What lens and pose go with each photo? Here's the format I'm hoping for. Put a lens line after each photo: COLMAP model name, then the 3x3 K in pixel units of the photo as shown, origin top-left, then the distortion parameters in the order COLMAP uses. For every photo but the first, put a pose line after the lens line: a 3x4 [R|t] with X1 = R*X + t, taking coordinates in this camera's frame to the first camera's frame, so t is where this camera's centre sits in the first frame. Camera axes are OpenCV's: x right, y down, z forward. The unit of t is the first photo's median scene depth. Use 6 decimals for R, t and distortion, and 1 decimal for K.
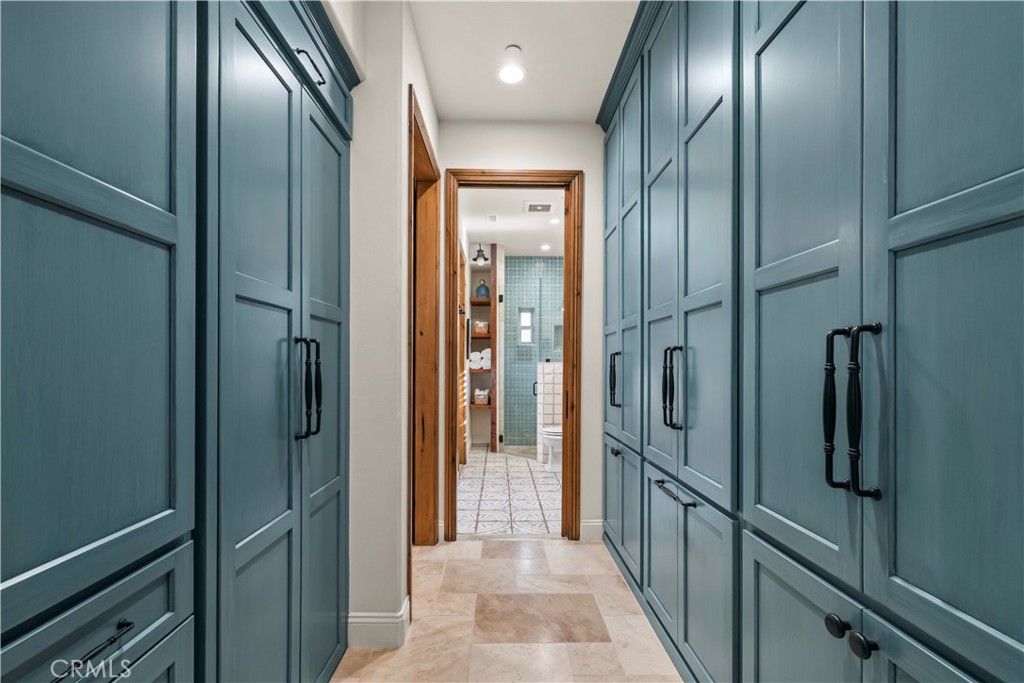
lens RADIAL K [[446.3, 0, 498.7], [0, 446.3, 366.5], [0, 0, 1]] dist [-0.000525, 0.000937]
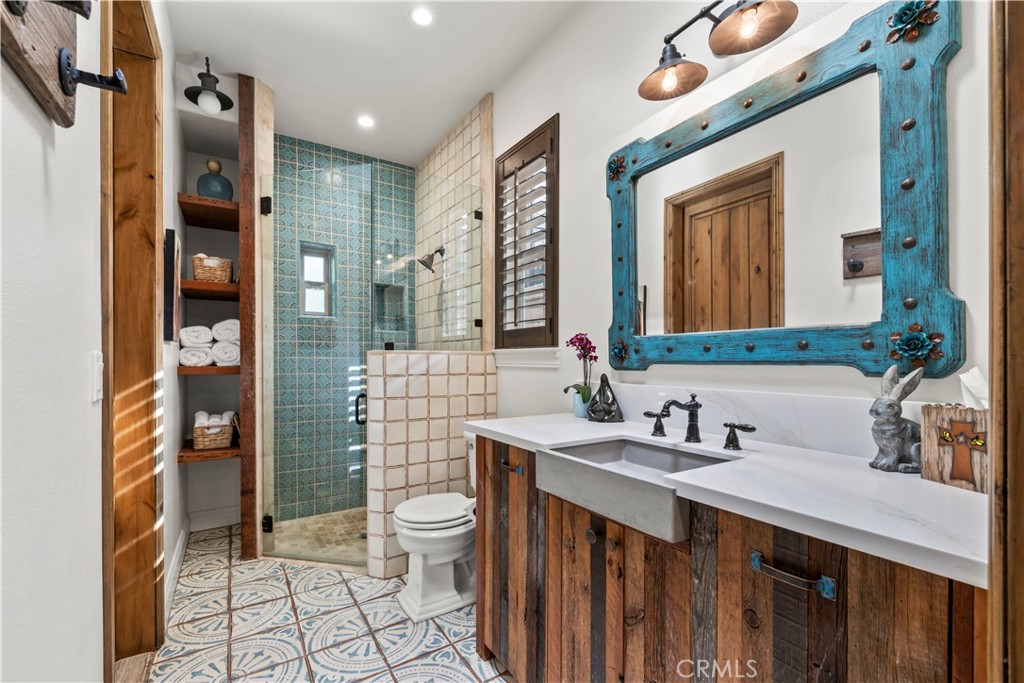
lens RADIAL K [[446.3, 0, 514.7], [0, 446.3, 357.6], [0, 0, 1]] dist [-0.000525, 0.000937]
pose [[0.845357, -0.004716, 0.534181, -0.023085], [0.005031, 0.999987, 0.000868, -0.001592], [-0.534178, 0.001953, 0.845370, 0.491687]]
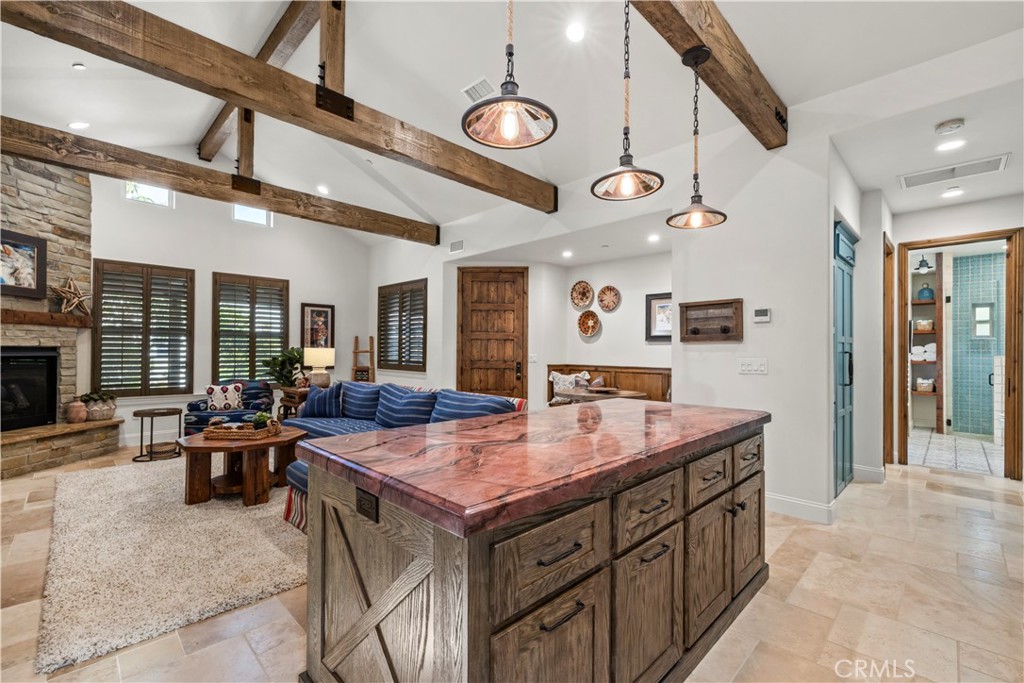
lens RADIAL K [[446.3, 0, 503.3], [0, 446.3, 349.5], [0, 0, 1]] dist [-0.000525, 0.000937]
pose [[0.706004, -0.003426, -0.708200, 0.009894], [-0.003677, 0.999957, -0.008503, -0.010371], [0.708199, 0.008607, 0.705961, -0.604005]]
